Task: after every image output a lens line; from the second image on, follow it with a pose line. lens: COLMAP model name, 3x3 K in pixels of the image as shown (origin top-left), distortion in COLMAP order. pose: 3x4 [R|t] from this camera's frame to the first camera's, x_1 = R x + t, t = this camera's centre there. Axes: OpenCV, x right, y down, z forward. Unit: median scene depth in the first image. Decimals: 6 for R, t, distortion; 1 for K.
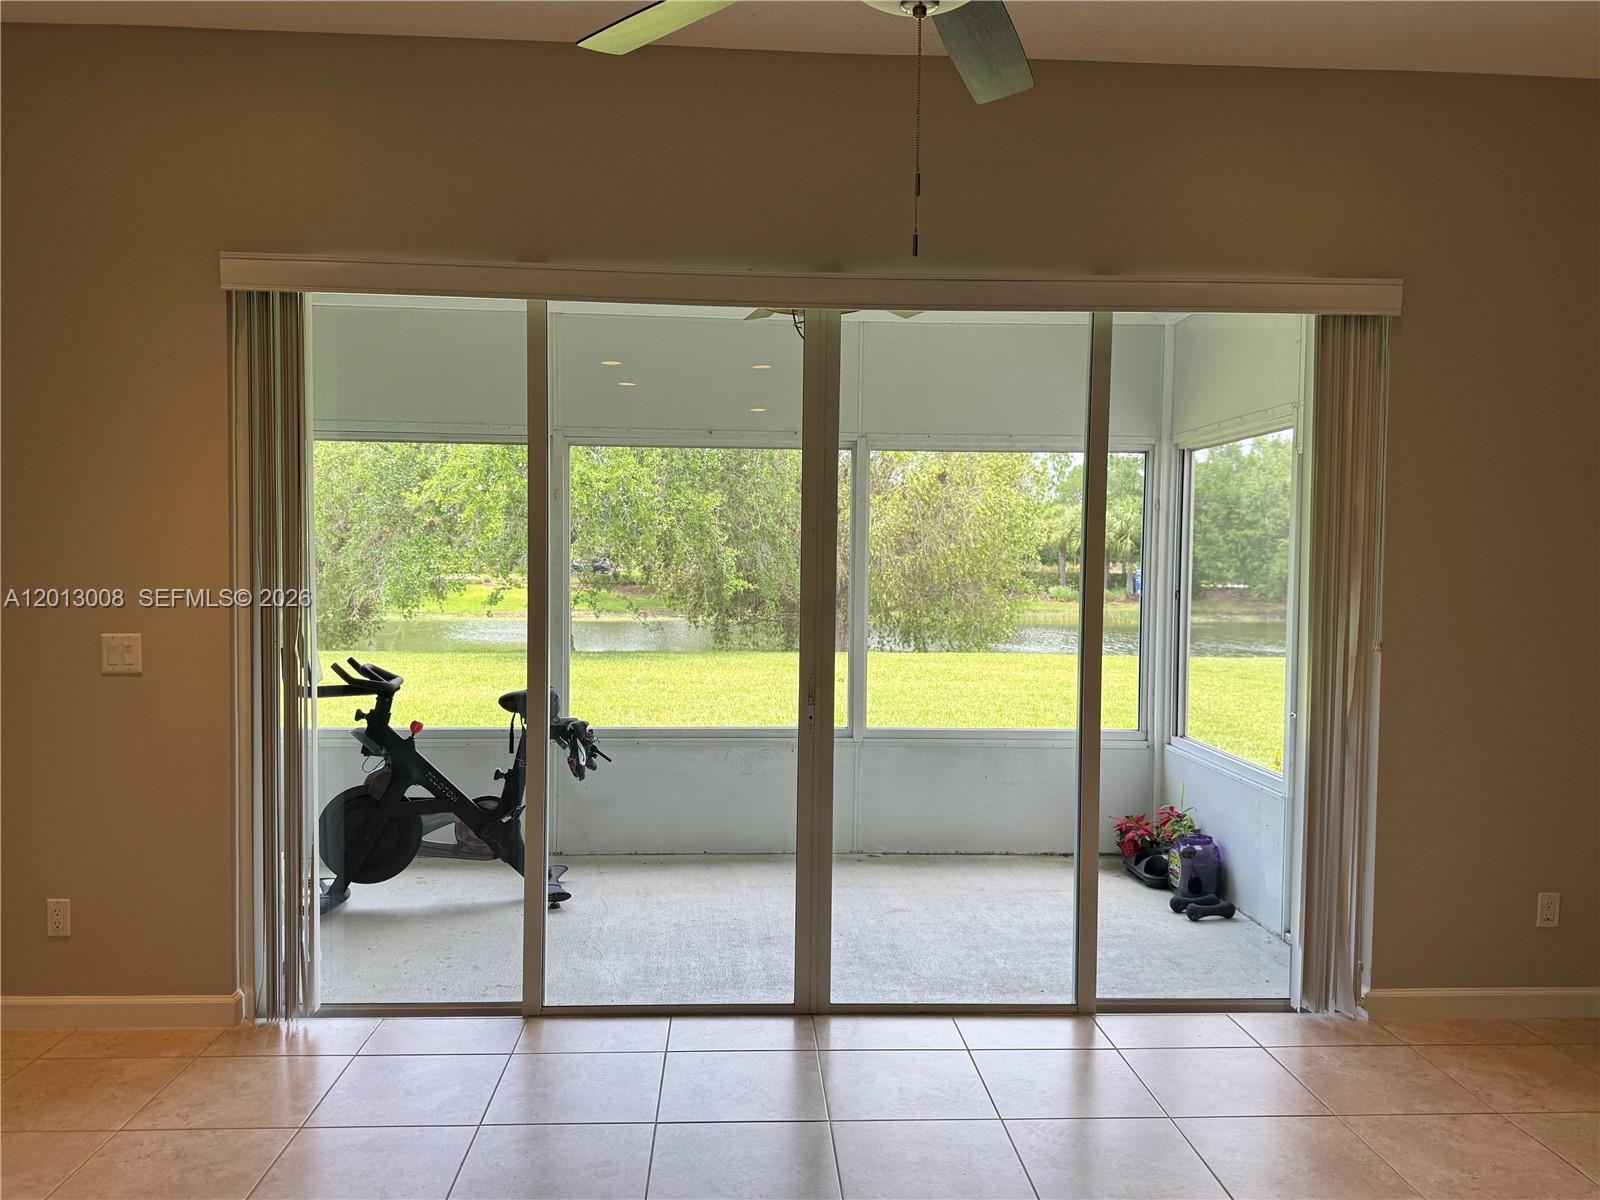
lens RADIAL K [[1296.5, 0, 800.0], [0, 1296.5, 600.0], [0, 0, 1]] dist [-0.011620, -0.002684]
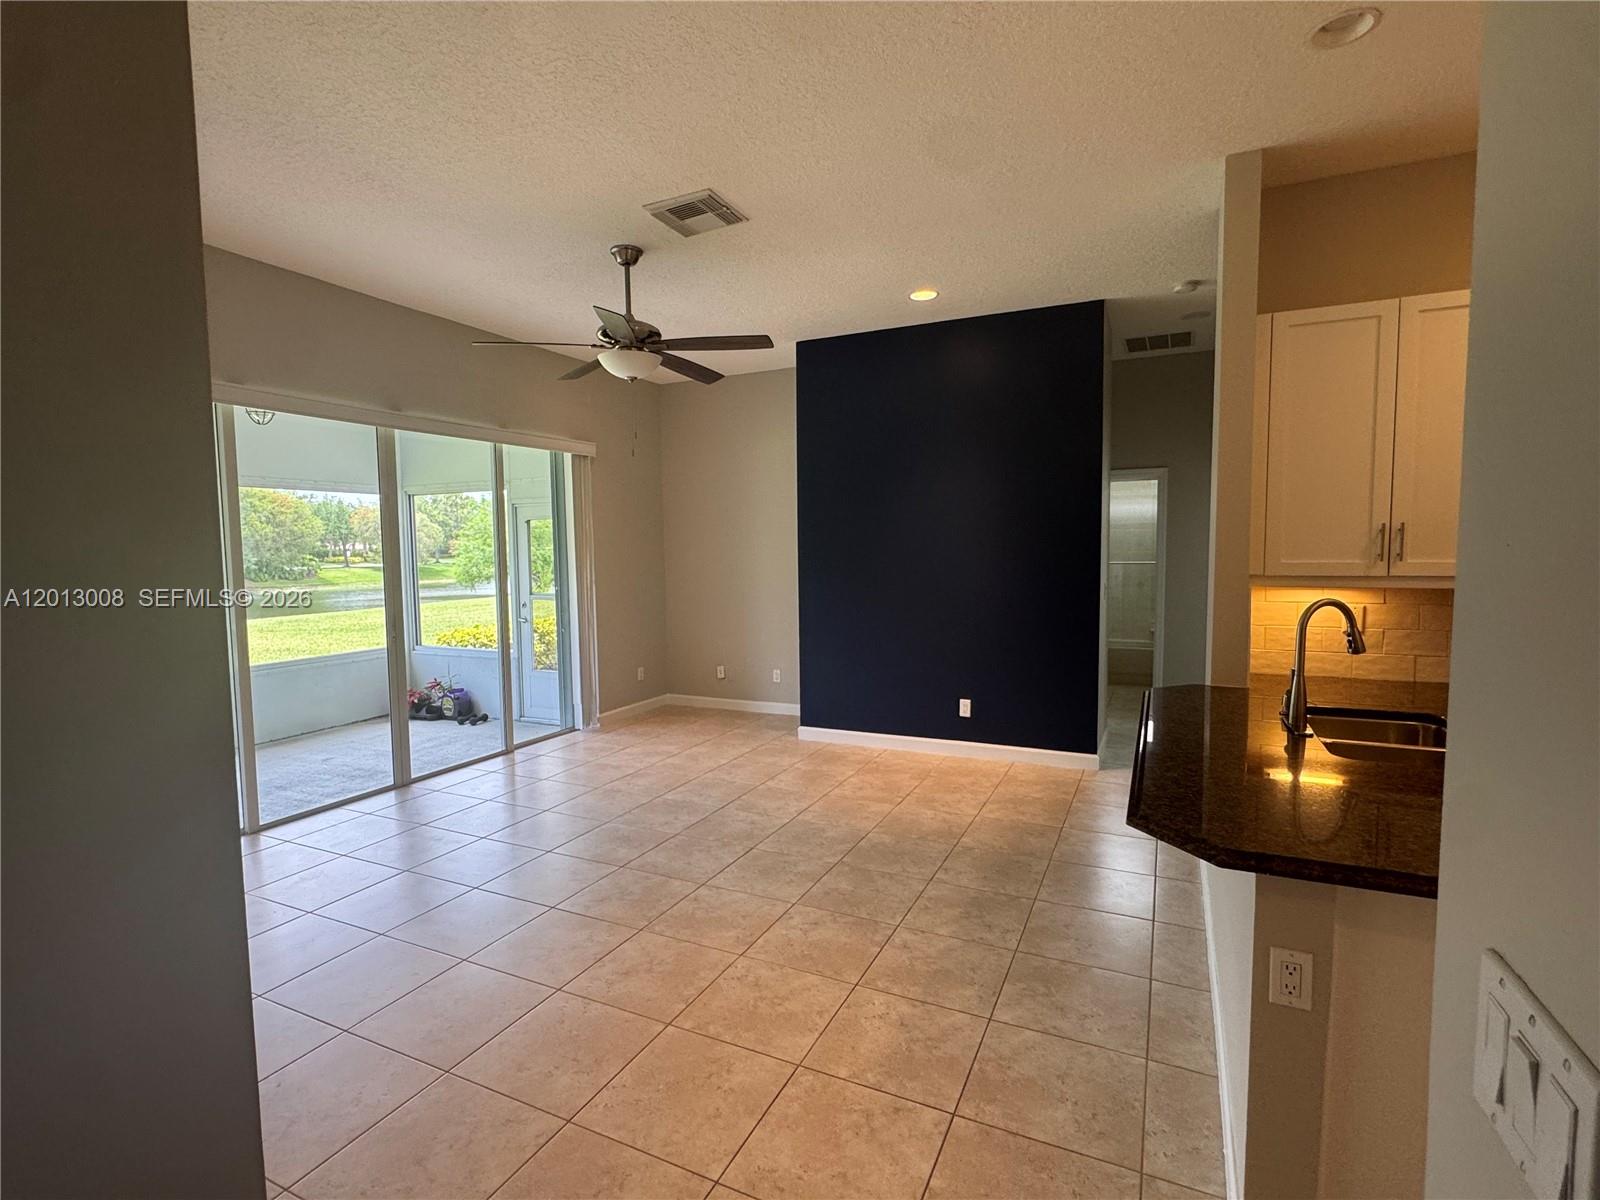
lens RADIAL K [[750.7, 0, 800.0], [0, 750.7, 600.0], [0, 0, 1]] dist [0.000941, 0.000318]
pose [[0.473744, -0.081322, 0.876900, -0.498160], [0.064679, 0.996251, 0.057447, 0.007347], [-0.878284, 0.029502, 0.477228, -0.062648]]
